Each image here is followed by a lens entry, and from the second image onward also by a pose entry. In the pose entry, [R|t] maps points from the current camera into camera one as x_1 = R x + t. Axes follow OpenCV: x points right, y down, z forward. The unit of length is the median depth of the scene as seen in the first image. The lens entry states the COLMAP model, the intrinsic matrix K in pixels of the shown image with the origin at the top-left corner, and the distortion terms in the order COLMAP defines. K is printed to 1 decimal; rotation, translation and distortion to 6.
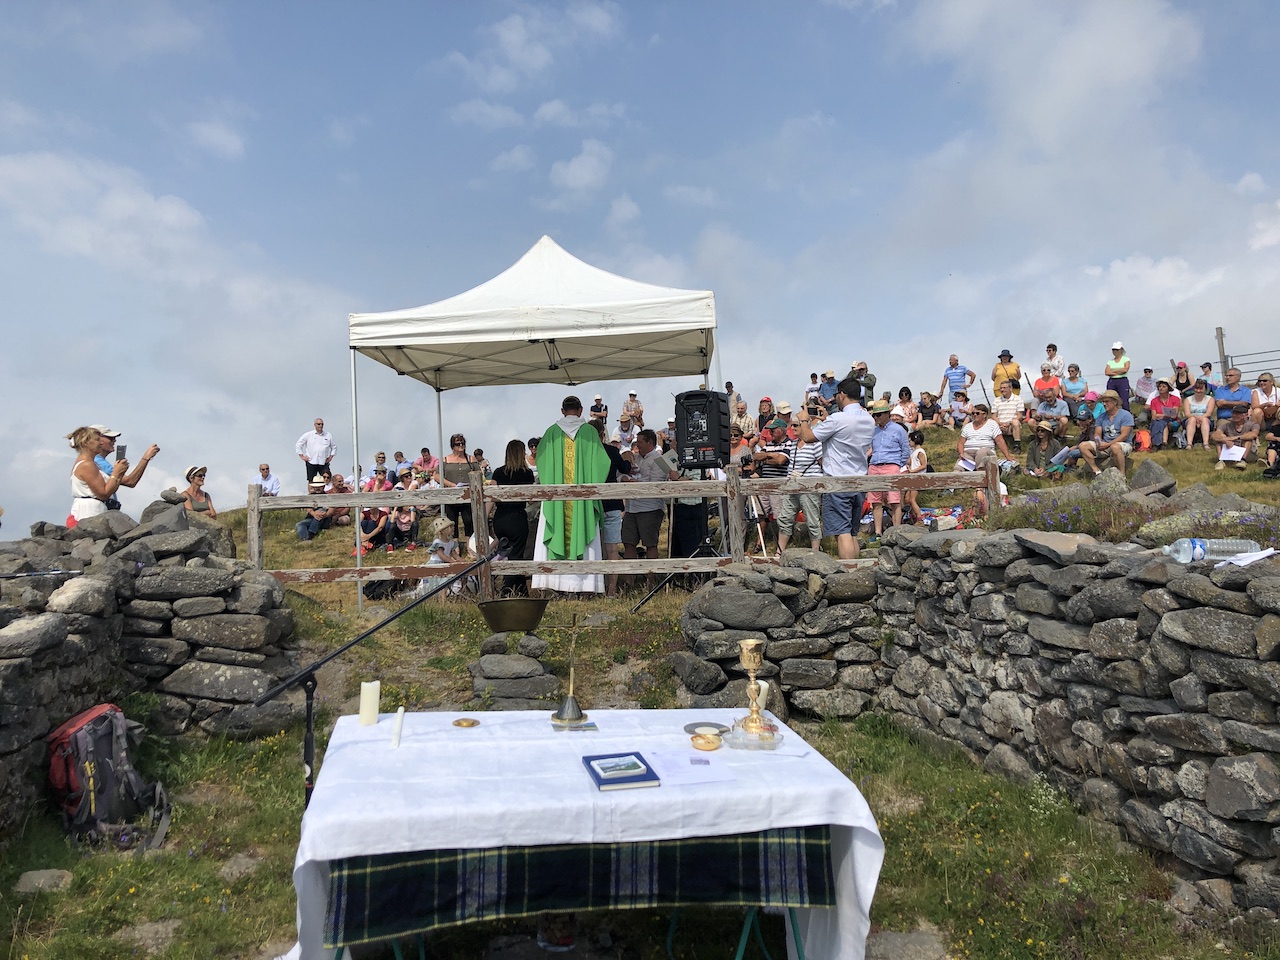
lens RADIAL K [[1031.7, 0, 637.4], [0, 1031.7, 472.2], [0, 0, 1]] dist [0.046161, -0.070259]
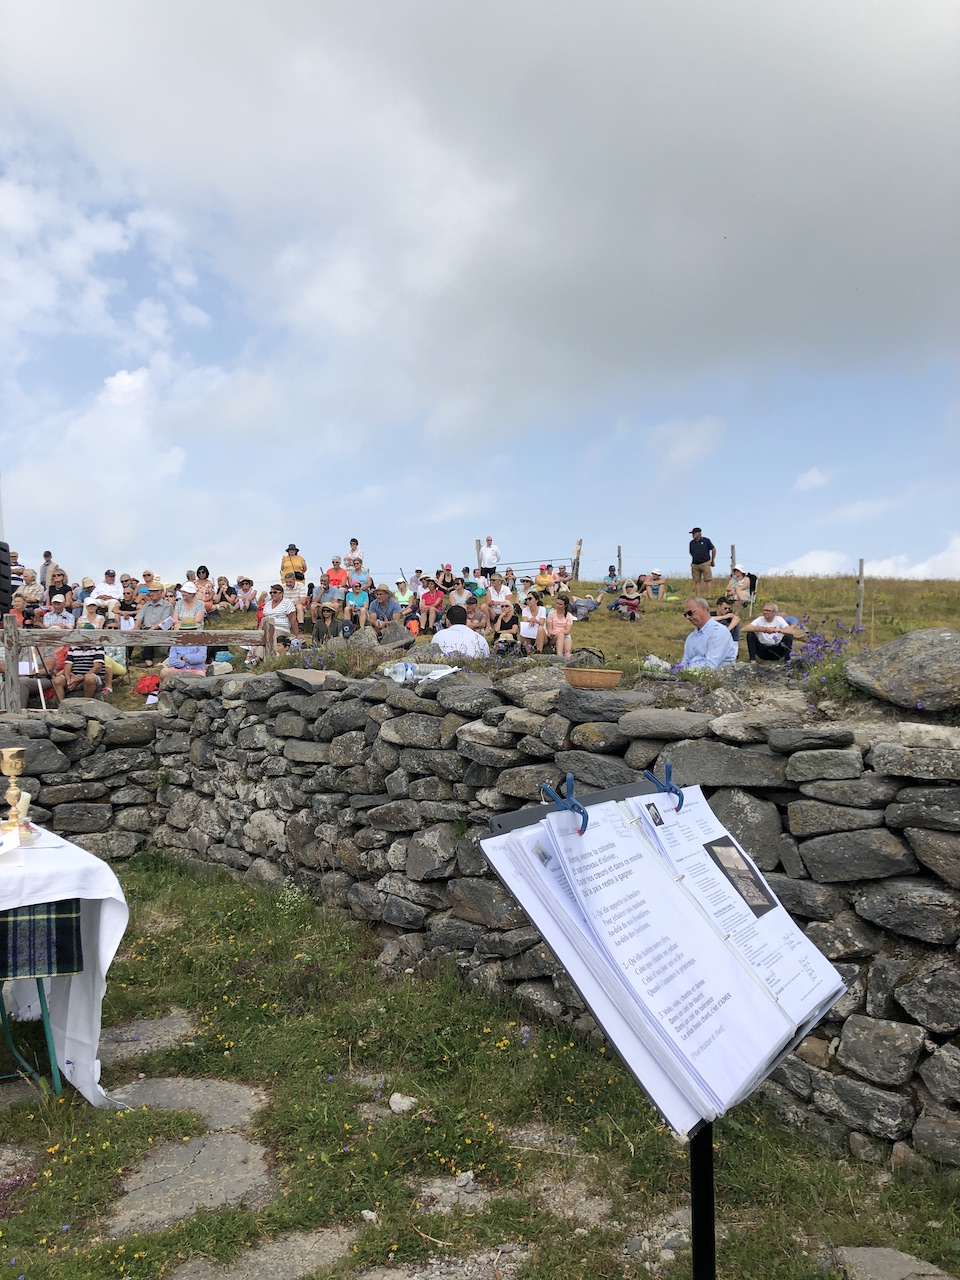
lens RADIAL K [[1035.2, 0, 485.5], [0, 1035.2, 613.9], [0, 0, 1]] dist [0.002720, -0.004614]
pose [[0.871038, 0.044192, 0.489225, 0.005552], [-0.020102, 0.998318, -0.054388, 0.049131], [-0.490805, 0.037540, 0.870460, -0.091007]]
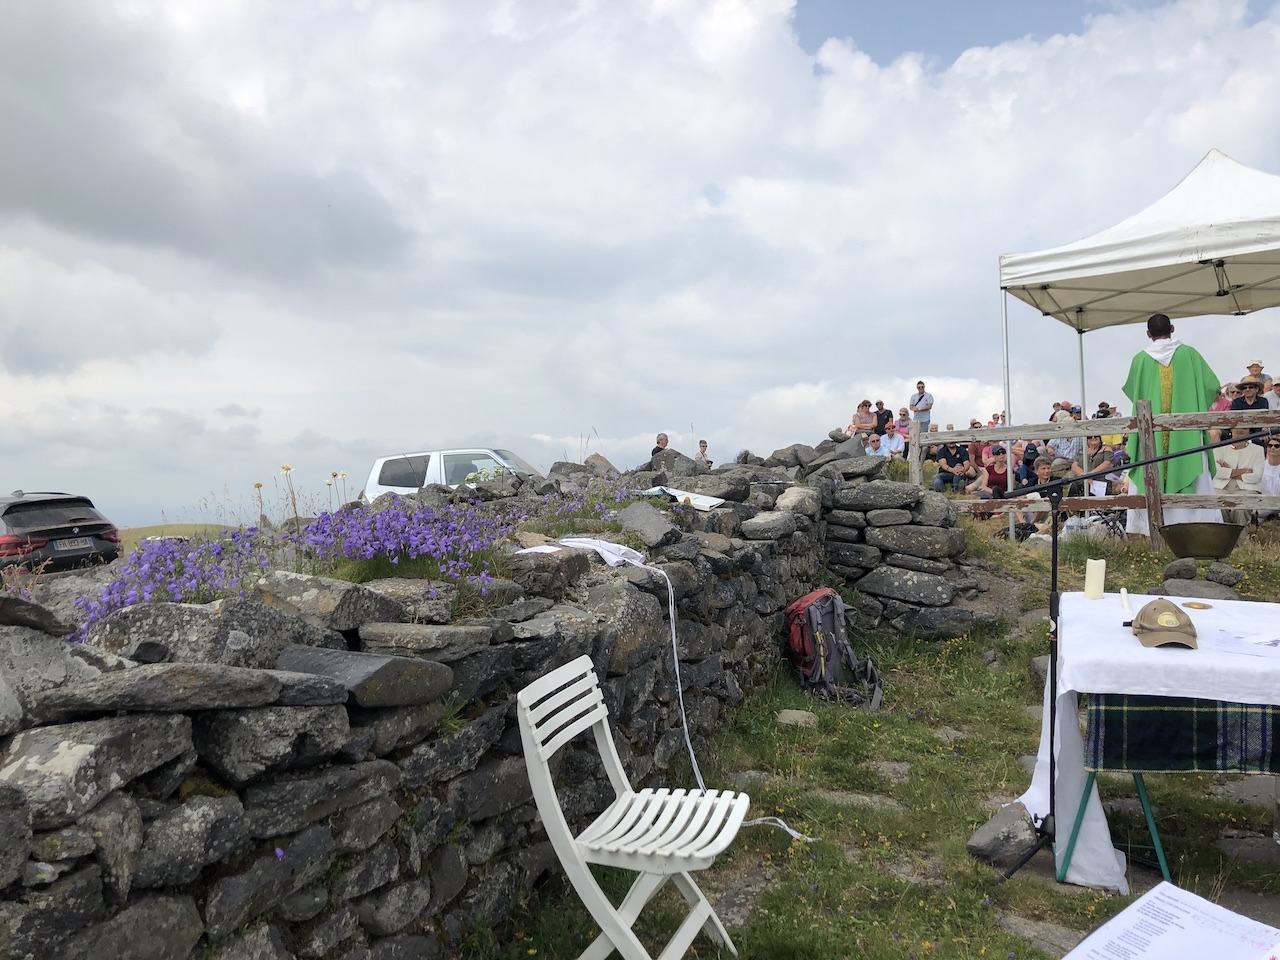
lens RADIAL K [[1038.6, 0, 654.3], [0, 1038.6, 468.5], [0, 0, 1]] dist [0.065077, -0.072888]
pose [[0.854699, -0.000907, -0.519123, -0.054639], [0.012417, 0.999748, 0.018697, 0.052998], [0.518975, -0.022426, 0.854495, -0.092875]]
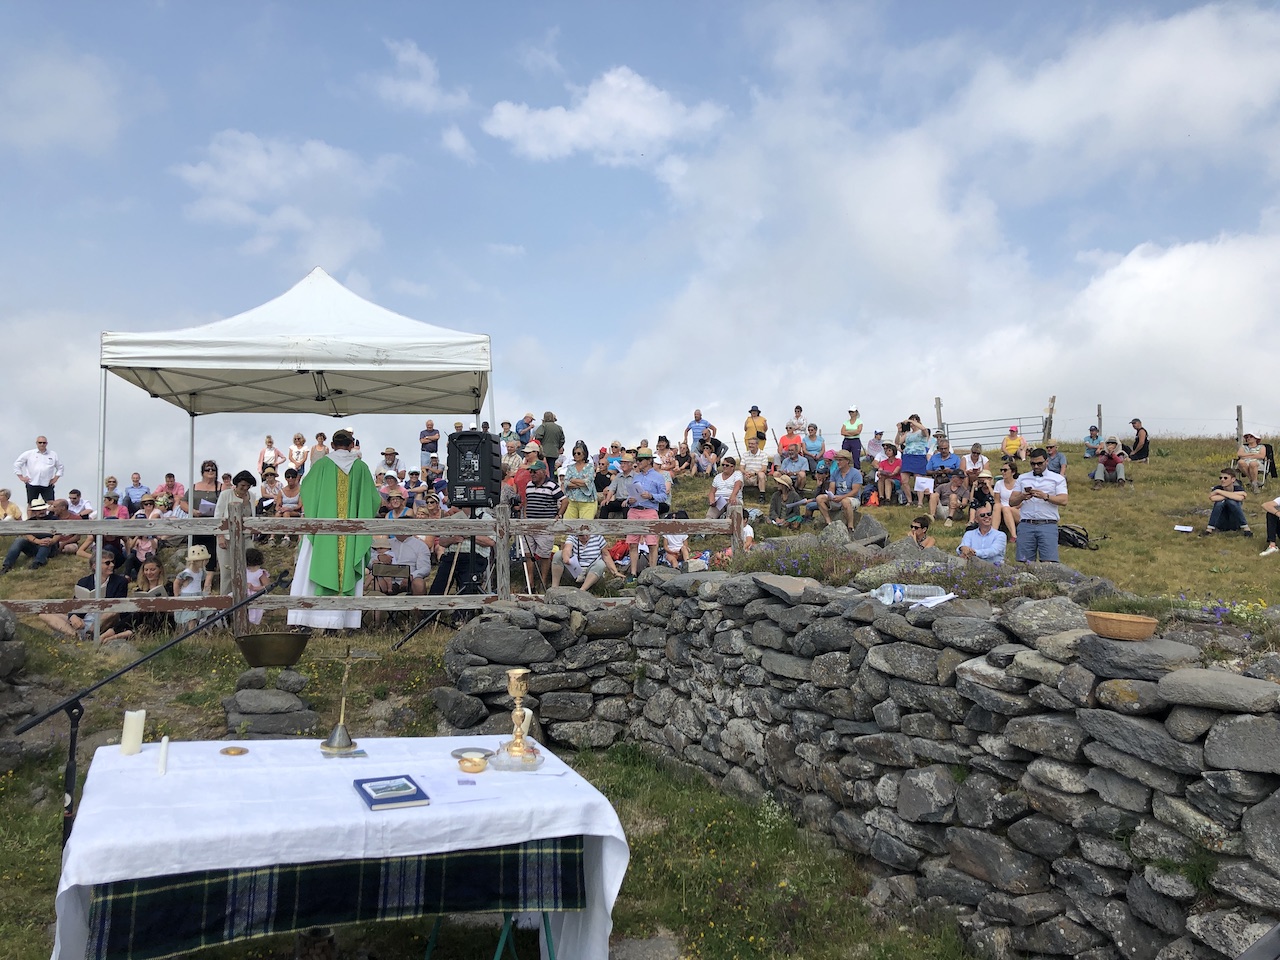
lens RADIAL K [[1033.0, 0, 641.1], [0, 1033.0, 457.2], [0, 0, 1]] dist [0.073622, -0.118027]
pose [[0.972472, 0.048717, 0.227871, -0.015581], [-0.036695, 0.997717, -0.056701, -0.001645], [-0.230113, 0.046778, 0.972039, -0.064641]]
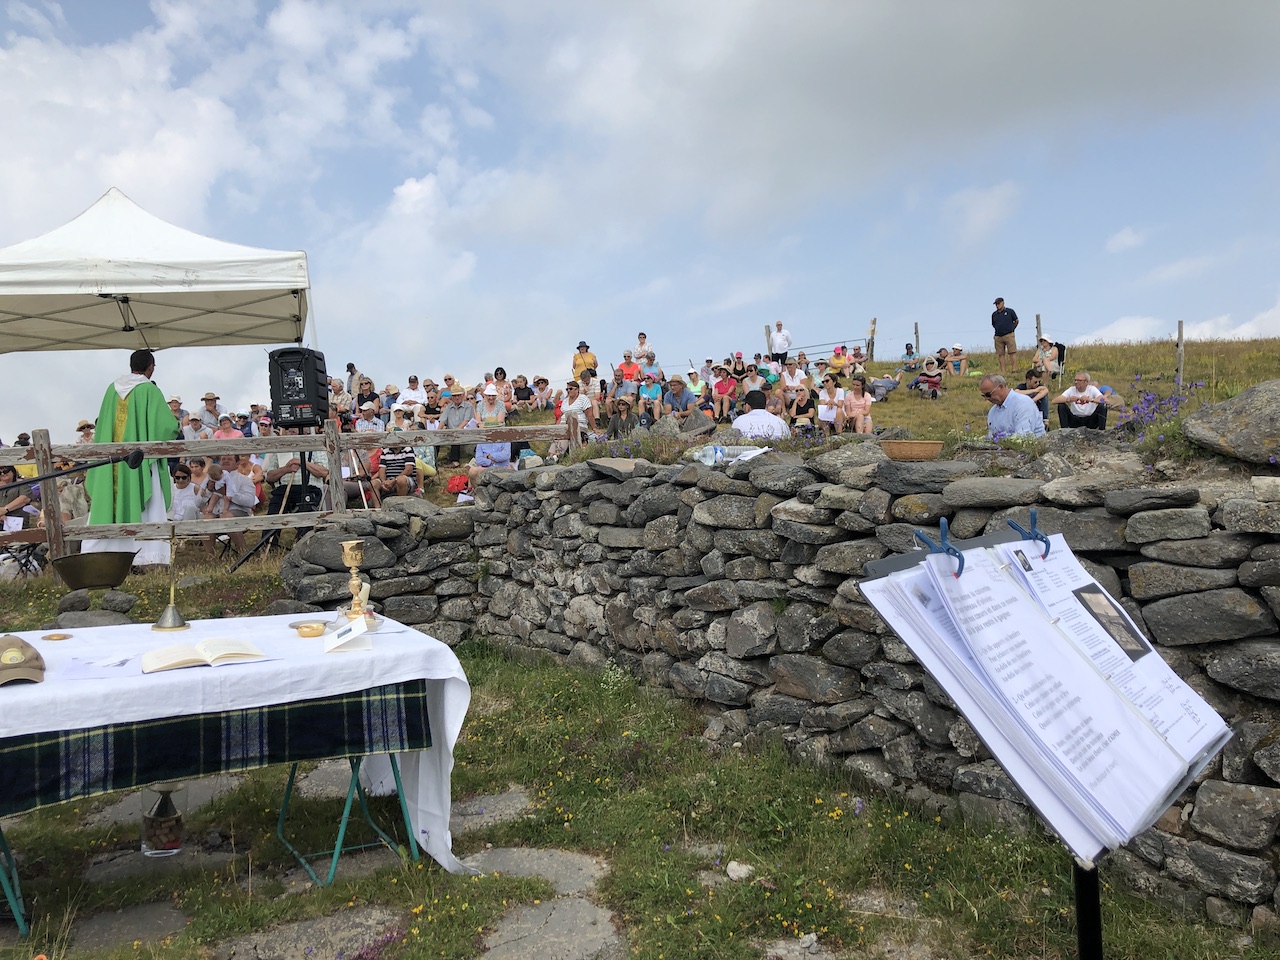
lens RADIAL K [[1034.9, 0, 649.5], [0, 1034.9, 463.0], [0, 0, 1]] dist [0.039715, -0.068029]
pose [[0.925193, -0.023719, 0.378756, -0.008602], [0.025124, 0.999684, 0.001233, 0.056614], [-0.378665, 0.008375, 0.925496, -0.087860]]
